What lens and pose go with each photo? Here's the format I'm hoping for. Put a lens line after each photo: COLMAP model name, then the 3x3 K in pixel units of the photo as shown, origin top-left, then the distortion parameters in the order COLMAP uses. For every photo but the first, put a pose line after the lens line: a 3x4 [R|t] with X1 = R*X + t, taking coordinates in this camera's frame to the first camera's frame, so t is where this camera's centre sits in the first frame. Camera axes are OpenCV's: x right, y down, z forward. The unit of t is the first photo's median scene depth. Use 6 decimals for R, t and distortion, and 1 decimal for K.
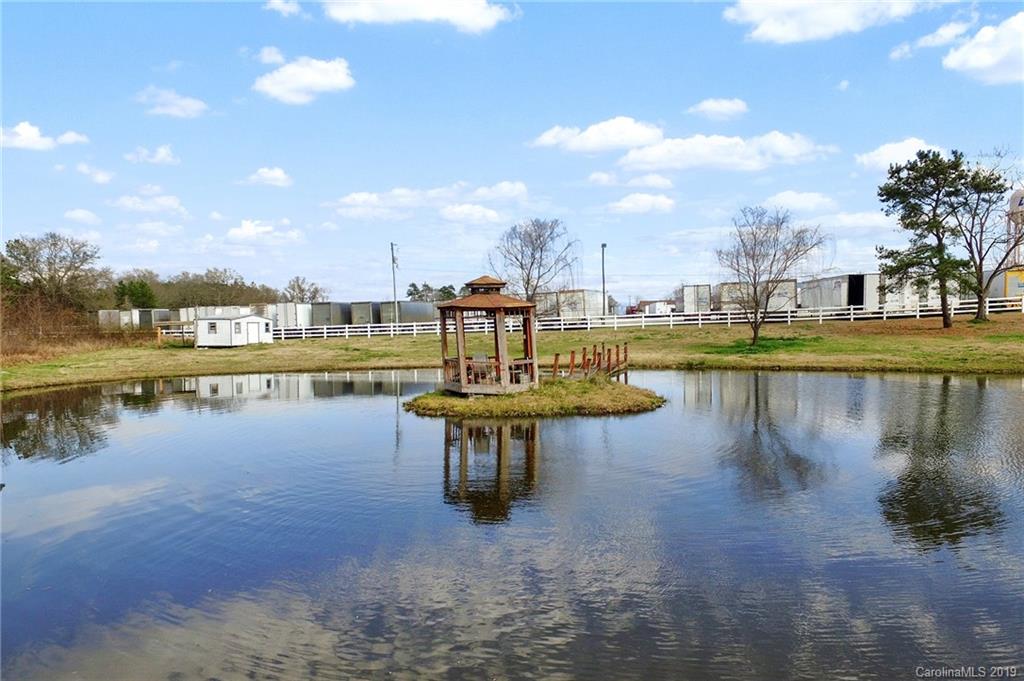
lens RADIAL K [[597.2, 0, 514.8], [0, 597.2, 345.4], [0, 0, 1]] dist [0.003324, 0.002001]
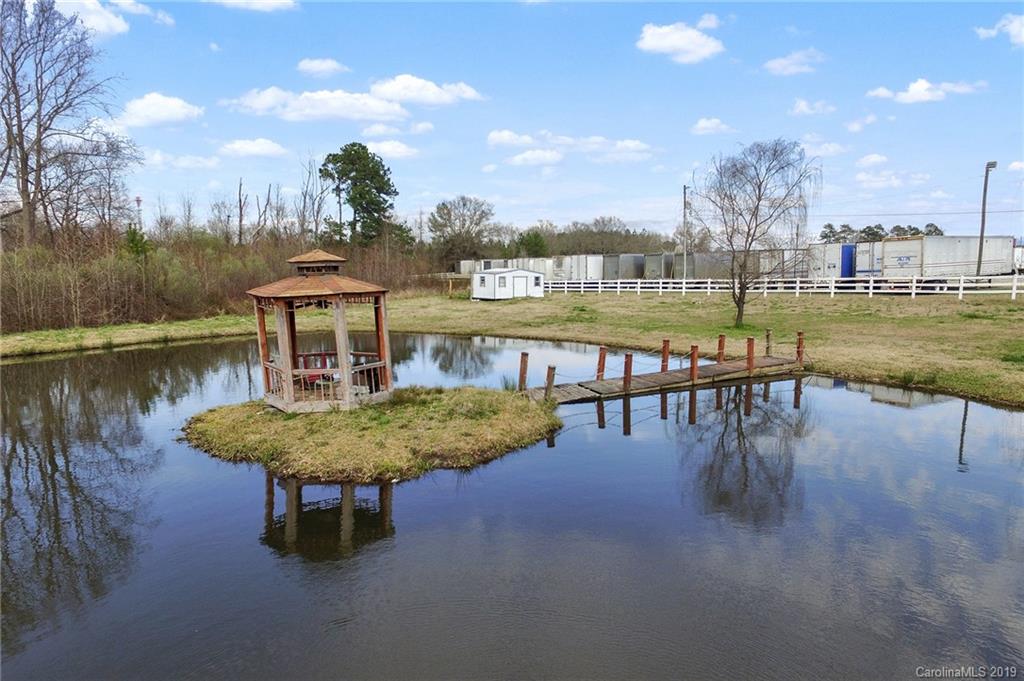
lens RADIAL K [[597.2, 0, 514.8], [0, 597.2, 345.4], [0, 0, 1]] dist [0.003324, 0.002001]
pose [[0.778061, 0.091650, -0.621467, 0.195357], [-0.033556, 0.993951, 0.104571, -0.026270], [0.627292, -0.060509, 0.776430, 0.178144]]
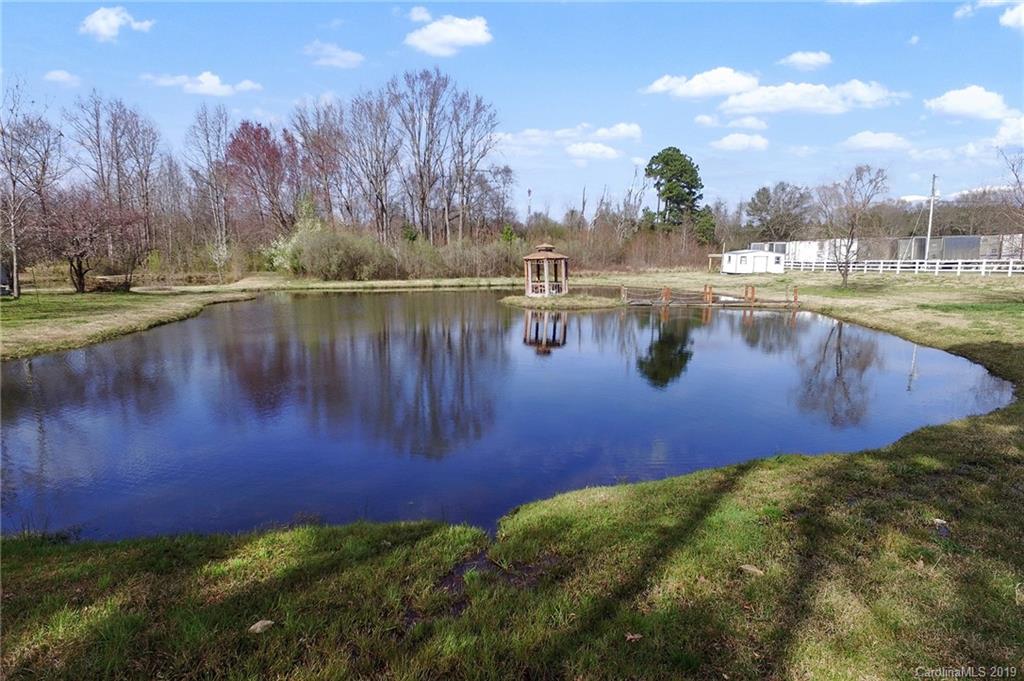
lens RADIAL K [[597.2, 0, 514.8], [0, 597.2, 345.4], [0, 0, 1]] dist [0.003324, 0.002001]
pose [[0.307998, 0.167037, -0.936609, 0.627734], [-0.046602, 0.985934, 0.160509, -0.029358], [0.950245, -0.005788, 0.311450, 0.069871]]
